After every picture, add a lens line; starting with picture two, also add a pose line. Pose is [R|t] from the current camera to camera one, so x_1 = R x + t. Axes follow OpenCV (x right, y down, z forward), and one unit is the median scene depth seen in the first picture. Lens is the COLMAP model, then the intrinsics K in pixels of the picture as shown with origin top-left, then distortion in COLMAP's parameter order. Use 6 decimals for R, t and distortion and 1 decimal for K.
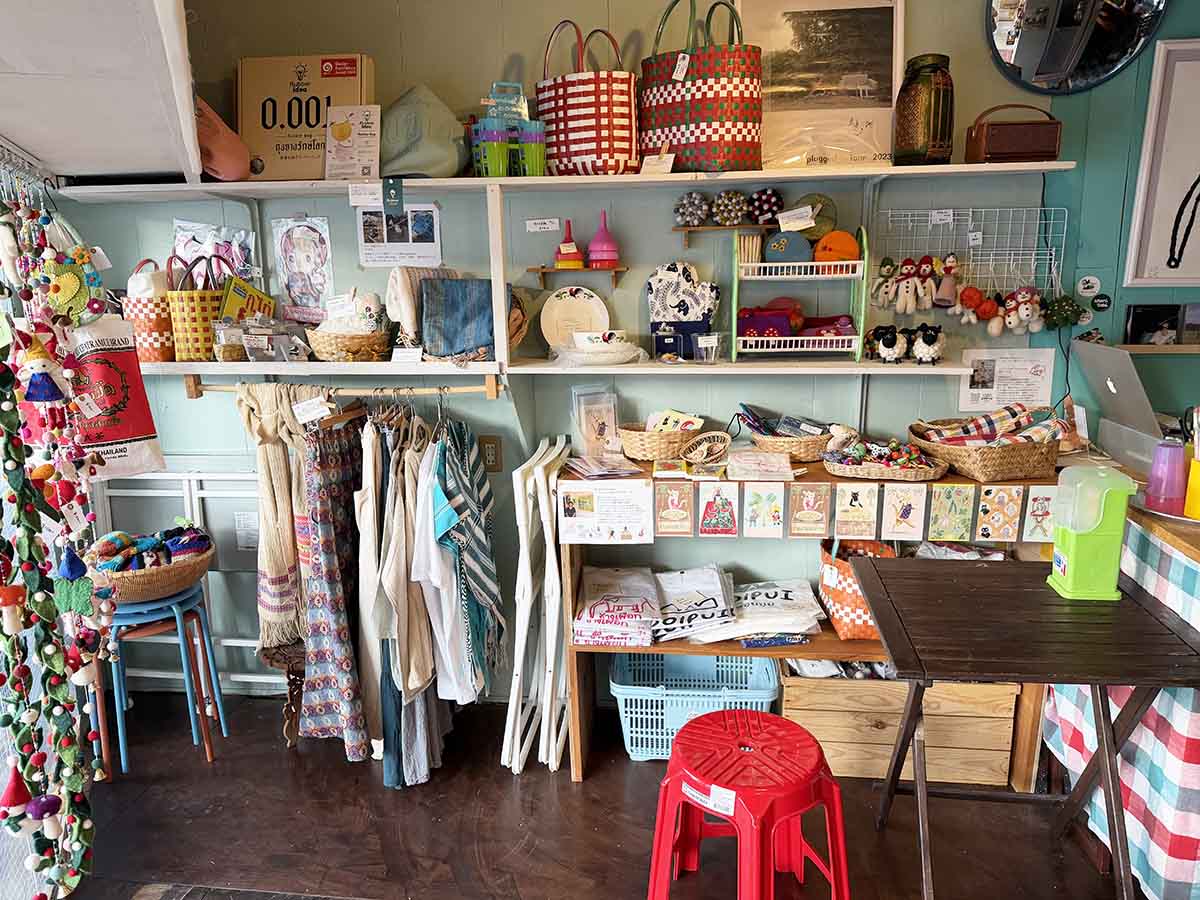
lens RADIAL K [[848.7, 0, 598.5], [0, 848.7, 448.4], [0, 0, 1]] dist [-0.006335, -0.012460]
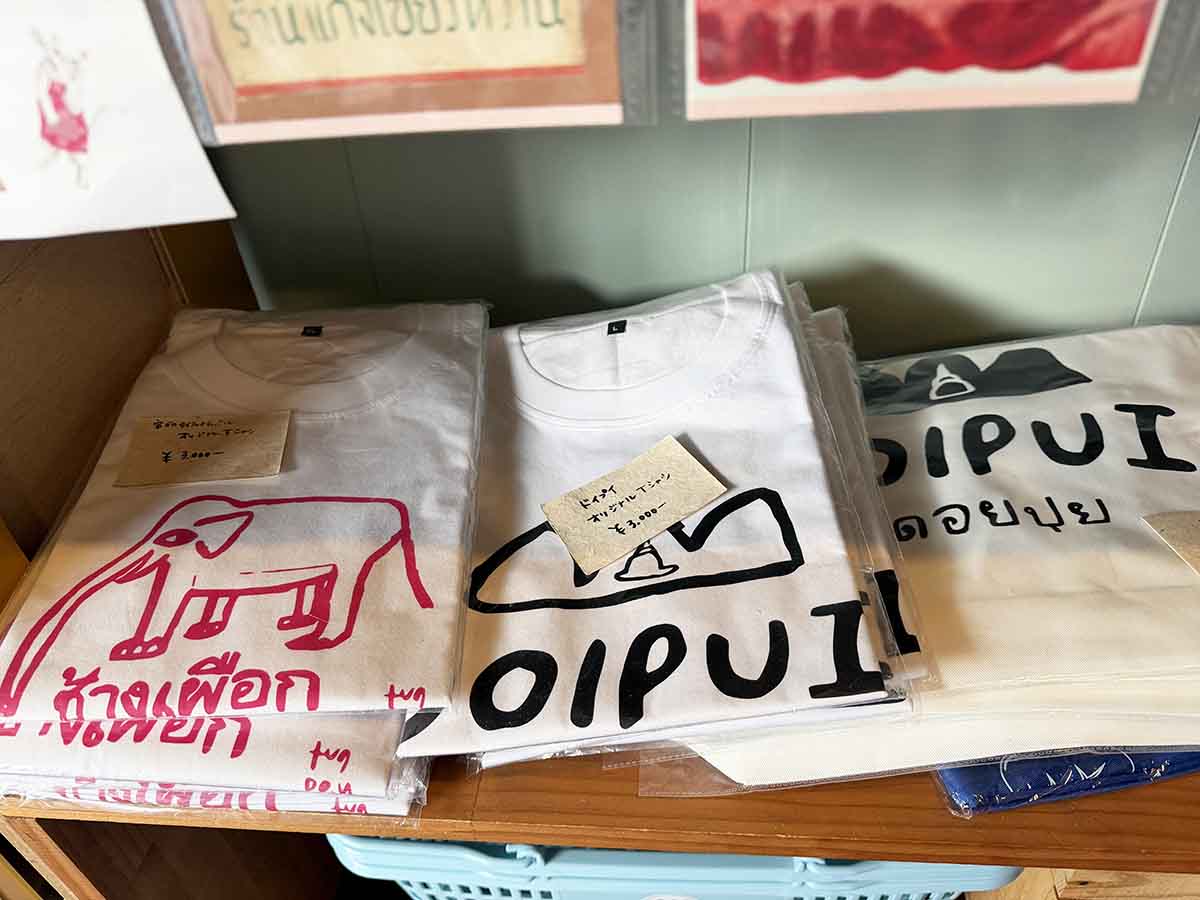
lens RADIAL K [[848.7, 0, 597.3], [0, 848.7, 448.8], [0, 0, 1]] dist [-0.006335, -0.012460]
pose [[0.998640, -0.048205, -0.019864, 0.103293], [0.052099, 0.908113, 0.415471, 0.091987], [-0.001989, -0.415941, 0.909389, 0.850344]]
